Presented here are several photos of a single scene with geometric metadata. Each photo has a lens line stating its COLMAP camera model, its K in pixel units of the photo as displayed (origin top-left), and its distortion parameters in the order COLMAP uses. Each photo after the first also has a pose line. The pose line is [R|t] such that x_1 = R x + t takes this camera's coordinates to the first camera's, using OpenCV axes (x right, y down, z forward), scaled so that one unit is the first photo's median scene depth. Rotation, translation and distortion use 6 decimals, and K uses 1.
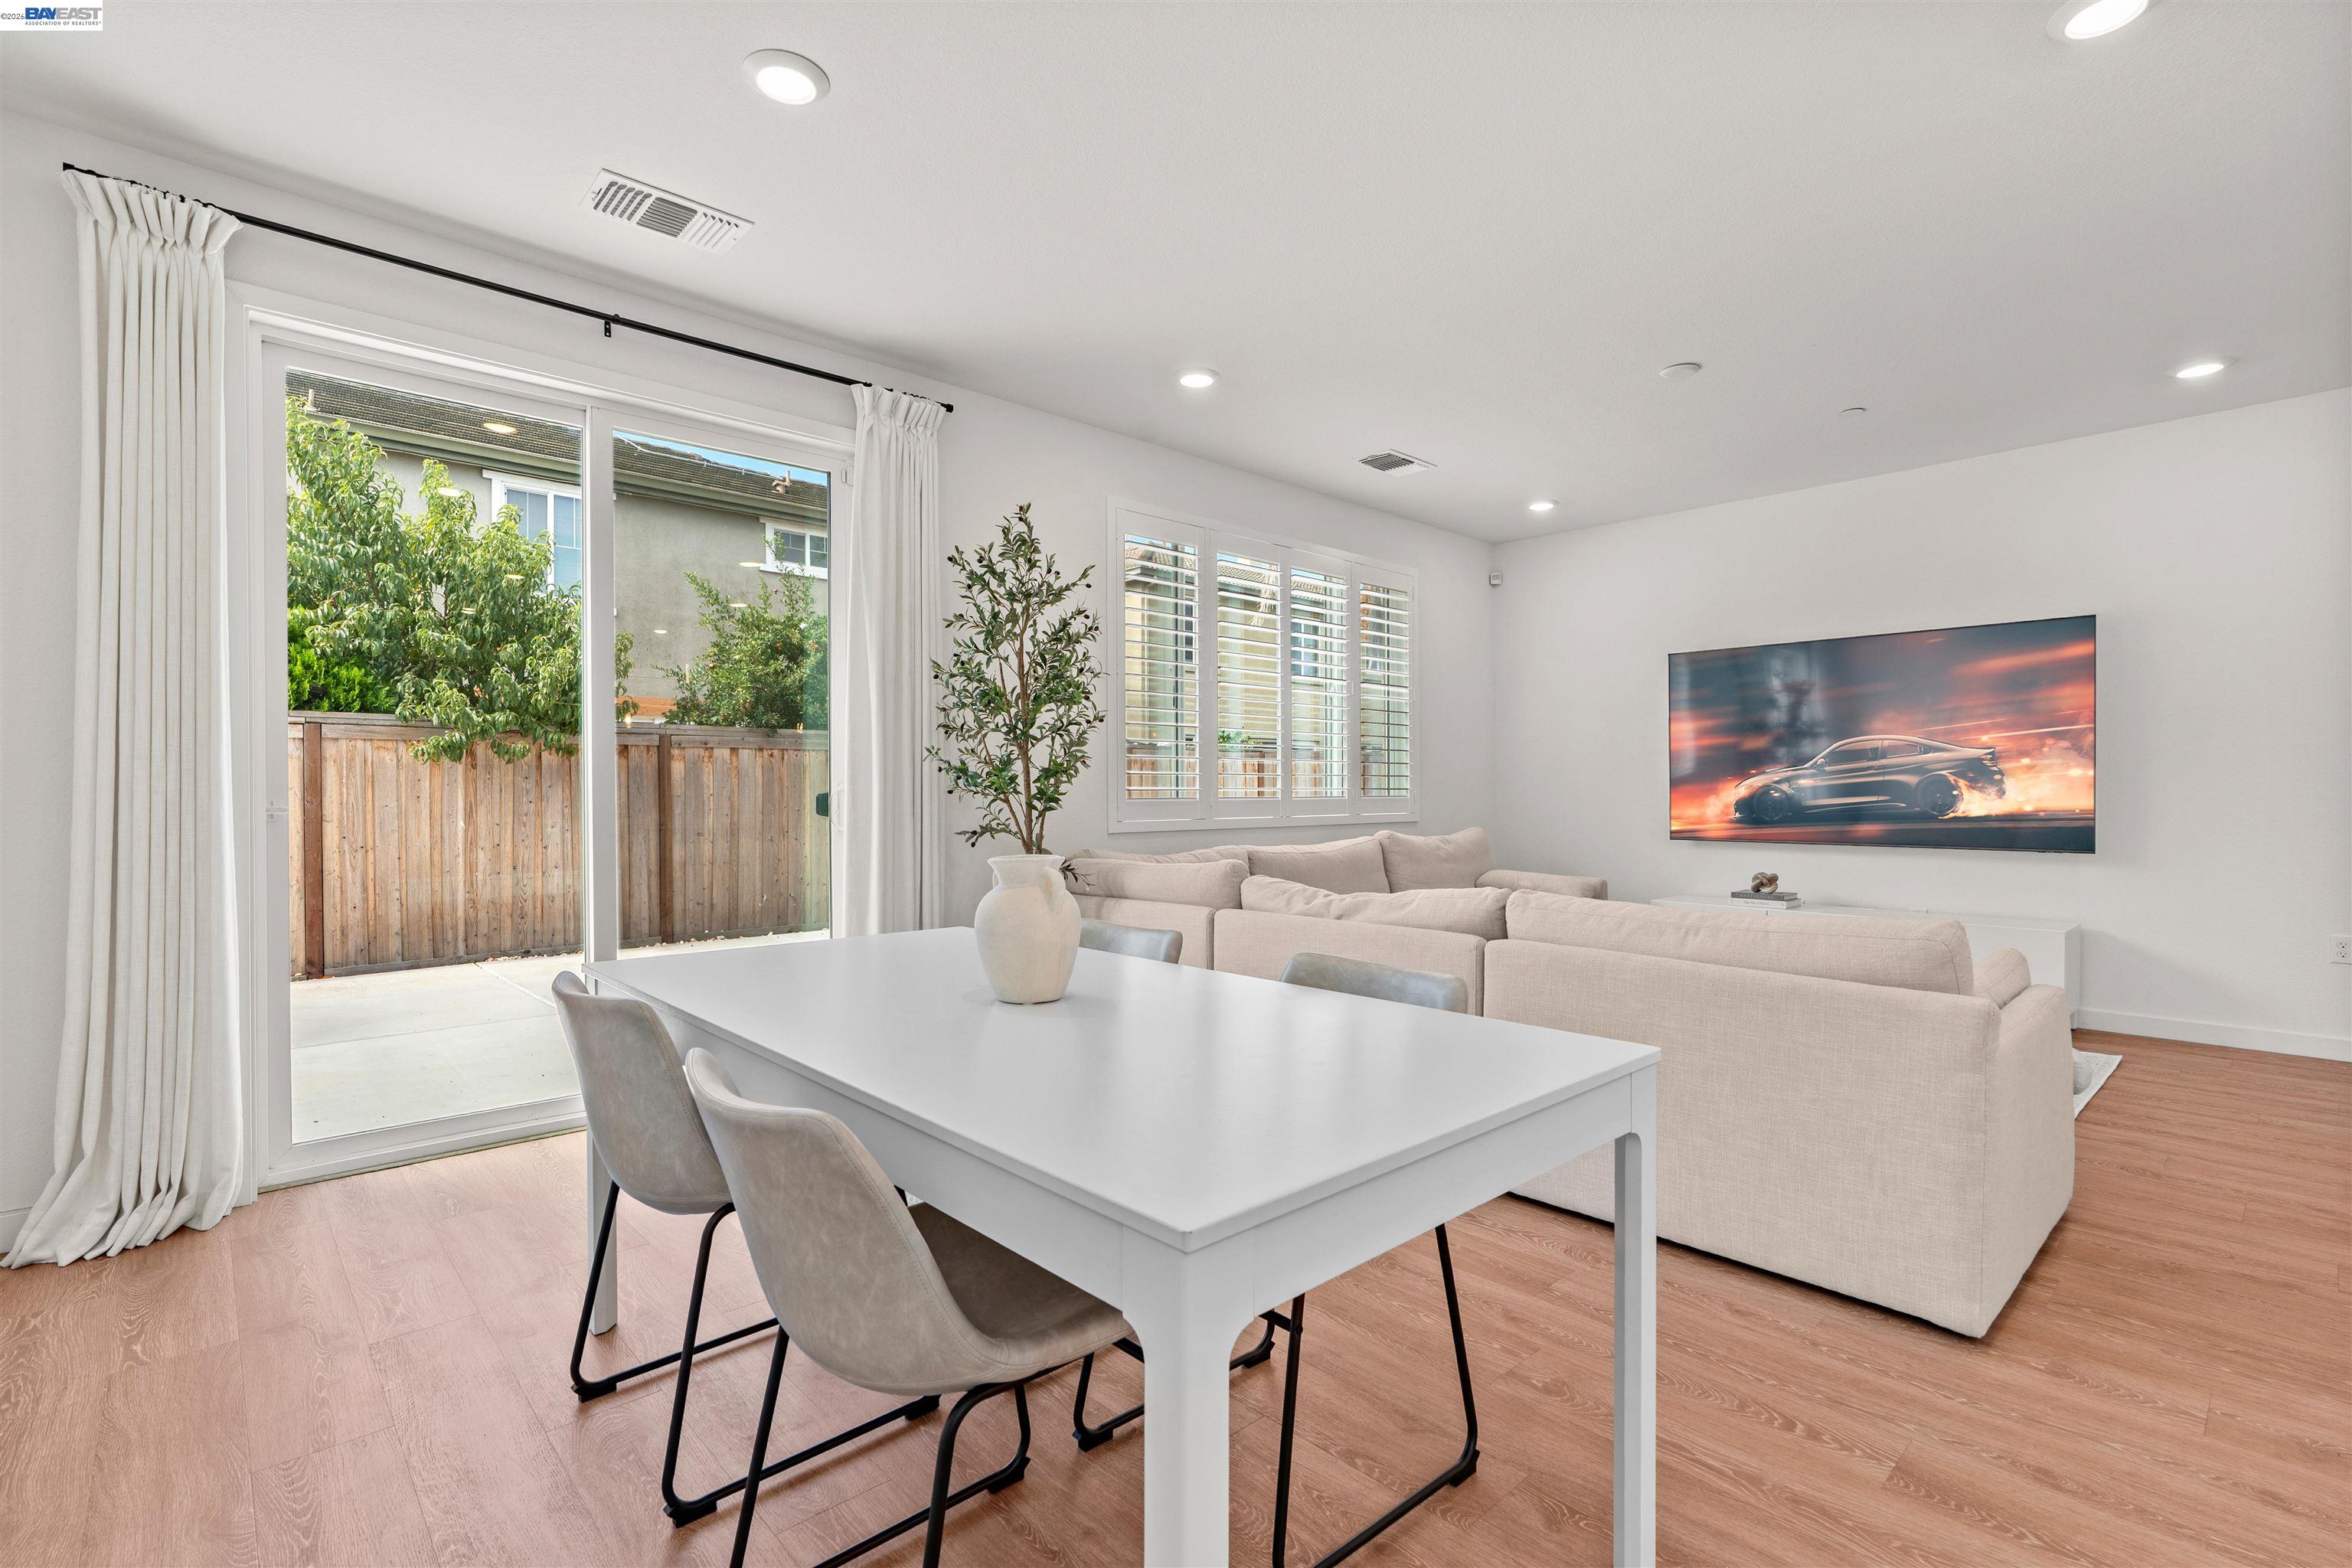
lens RADIAL K [[1067.0, 0, 1182.5], [0, 1067.0, 826.0], [0, 0, 1]] dist [-0.003041, 0.002185]
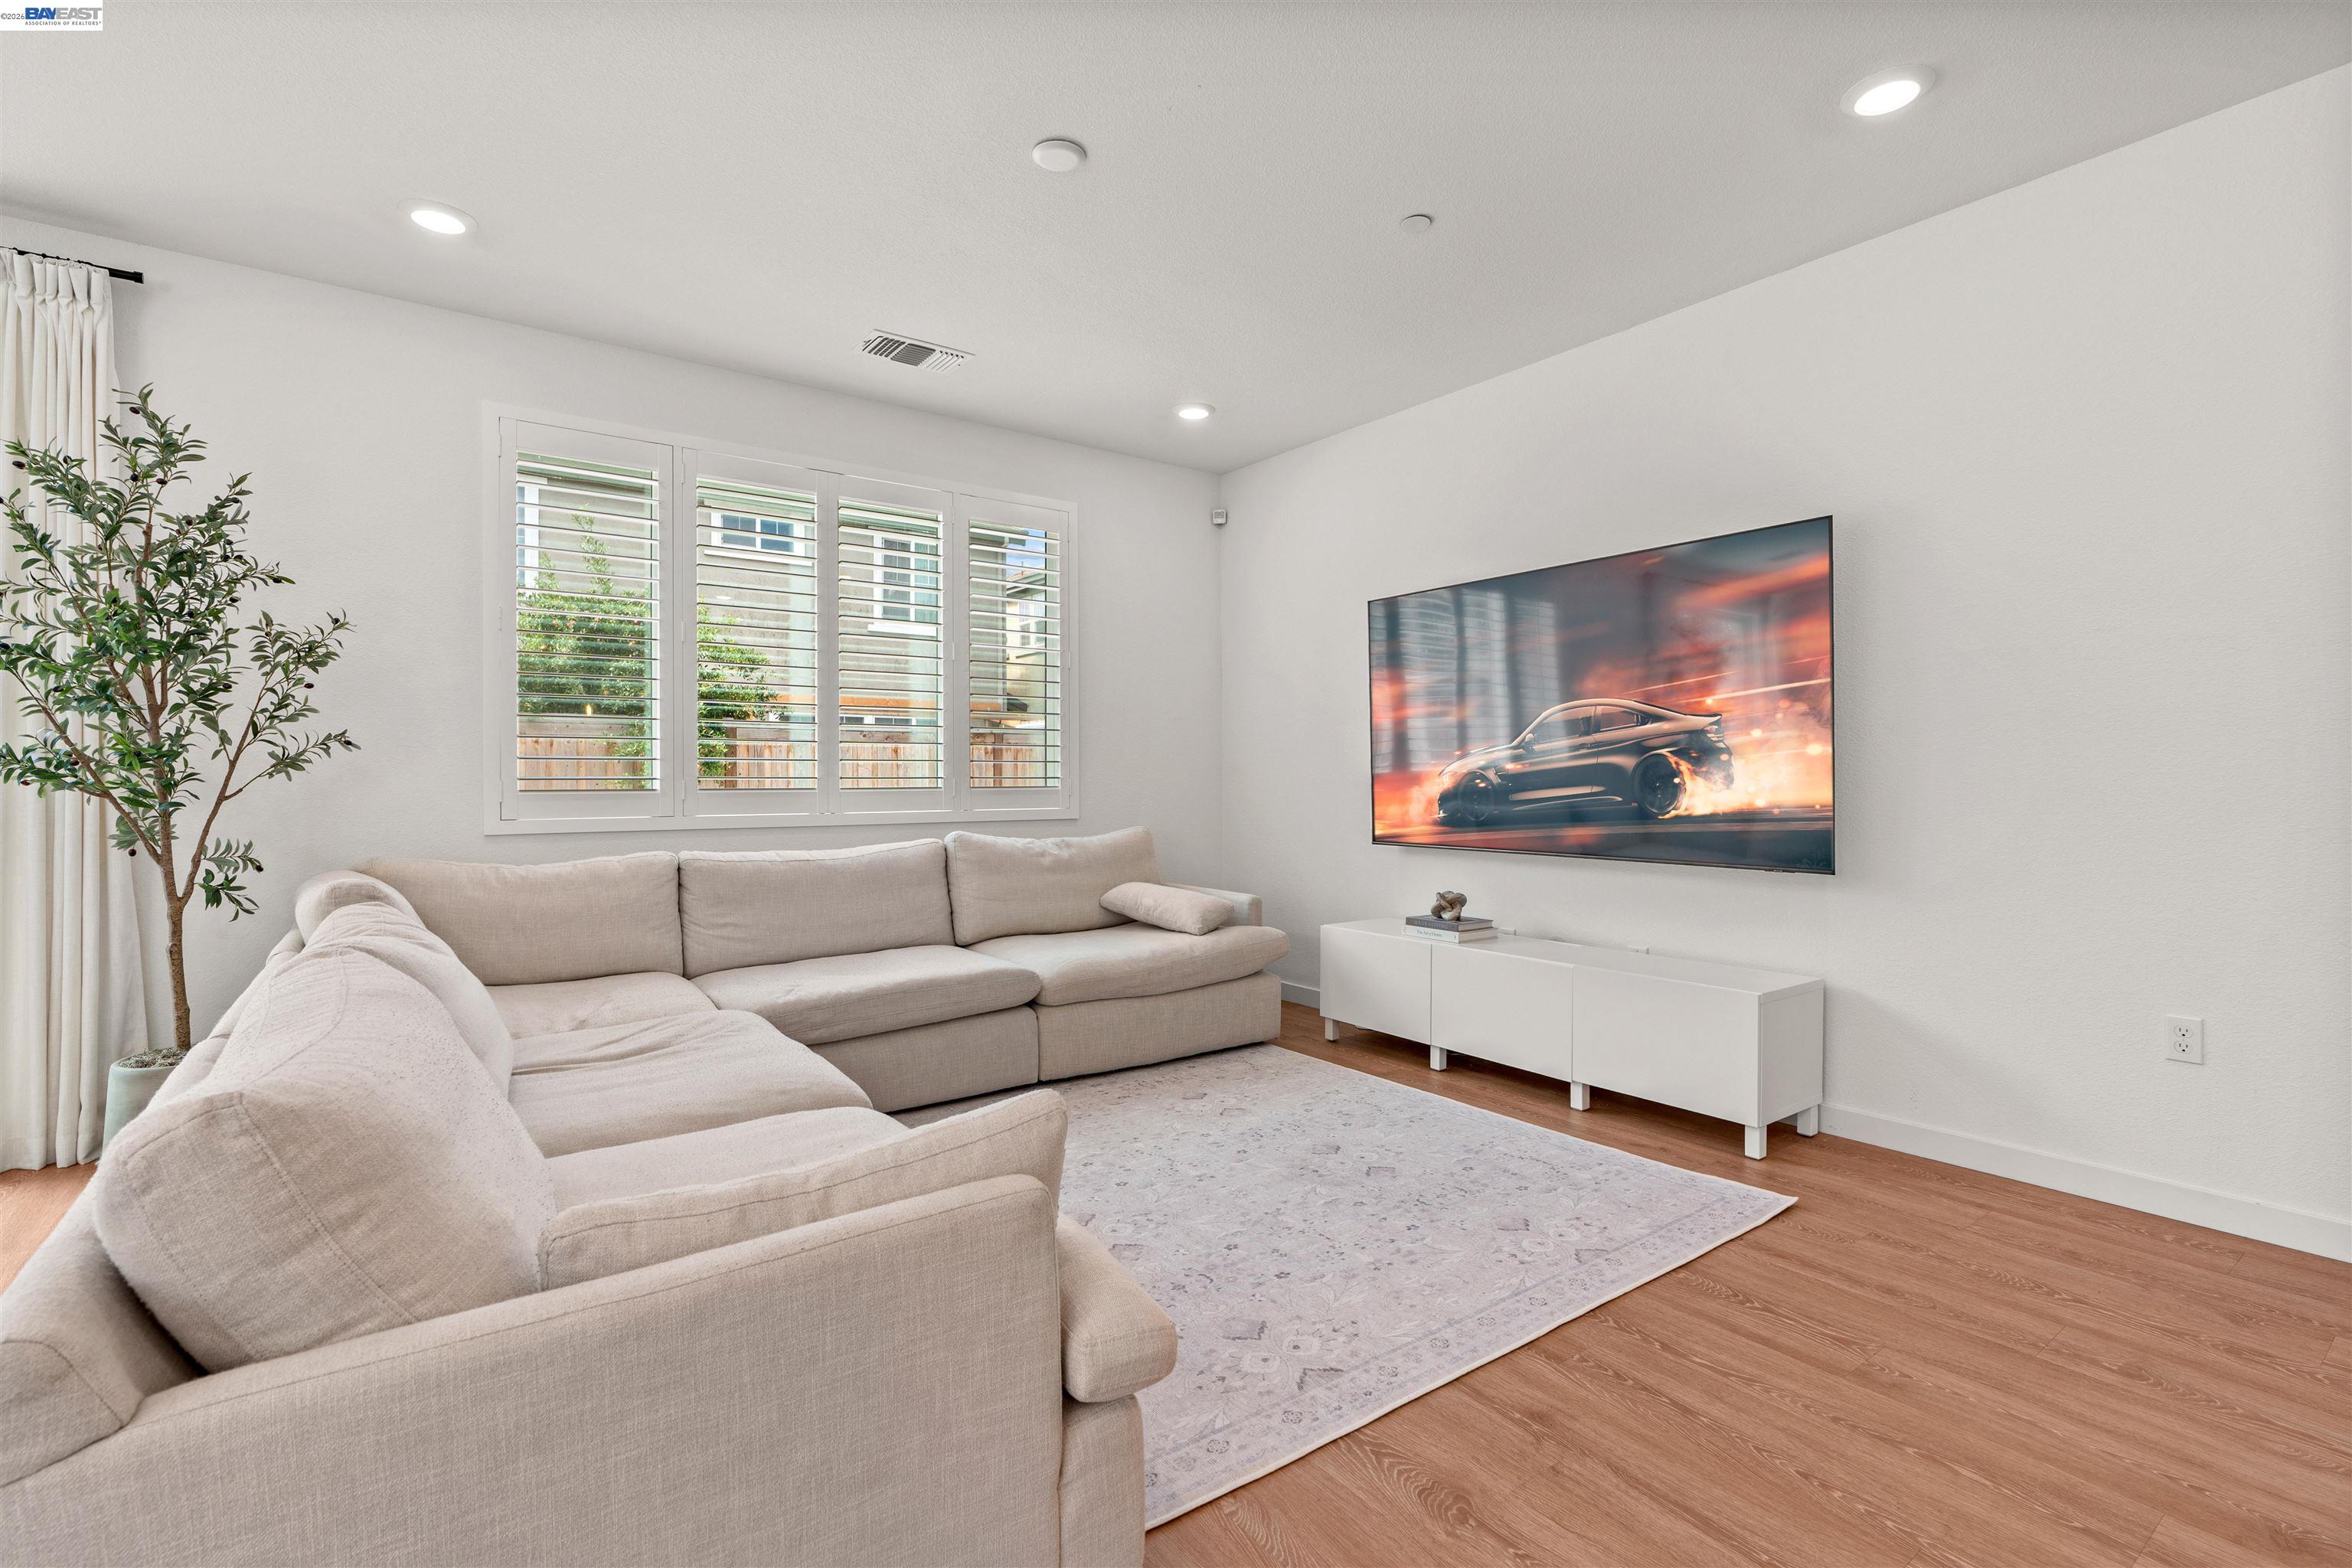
lens RADIAL K [[1067.0, 0, 1176.6], [0, 1067.0, 773.1], [0, 0, 1]] dist [-0.003041, 0.002185]
pose [[0.993466, -0.003529, -0.114070, 0.484009], [-0.000860, 0.999262, -0.038399, -0.009244], [0.114121, 0.038246, 0.992730, 0.278549]]
